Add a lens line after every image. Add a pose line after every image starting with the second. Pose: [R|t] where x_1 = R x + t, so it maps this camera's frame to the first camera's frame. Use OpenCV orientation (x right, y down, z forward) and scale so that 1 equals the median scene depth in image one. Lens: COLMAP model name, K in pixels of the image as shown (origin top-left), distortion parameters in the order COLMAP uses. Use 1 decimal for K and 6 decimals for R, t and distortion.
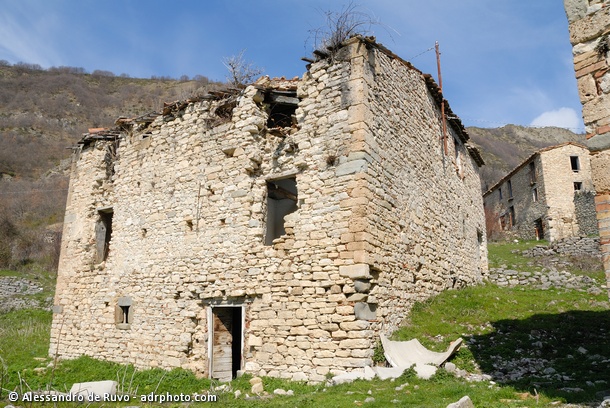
lens RADIAL K [[480.4, 0, 302.6], [0, 480.4, 205.4], [0, 0, 1]] dist [-0.100400, 0.027569]
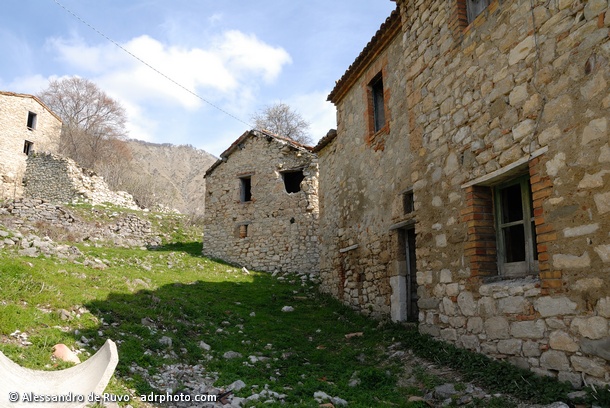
lens RADIAL K [[480.4, 0, 308.2], [0, 480.4, 204.6], [0, 0, 1]] dist [-0.100400, 0.027569]
pose [[0.351781, 0.175935, 0.919400, -0.014970], [-0.225866, 0.969112, -0.099027, 0.029724], [-0.908424, -0.172826, 0.380653, 0.132613]]
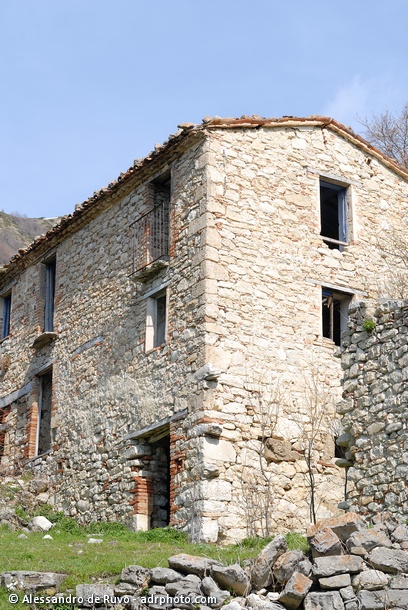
lens RADIAL K [[1343.0, 0, 204.2], [0, 1343.0, 304.9], [0, 0, 1]] dist [-0.042811, 0.000000]
pose [[0.851293, 0.172694, 0.495456, 0.182960], [-0.132481, 0.984433, -0.115501, 0.035214], [-0.507689, 0.032687, 0.860920, 0.404040]]
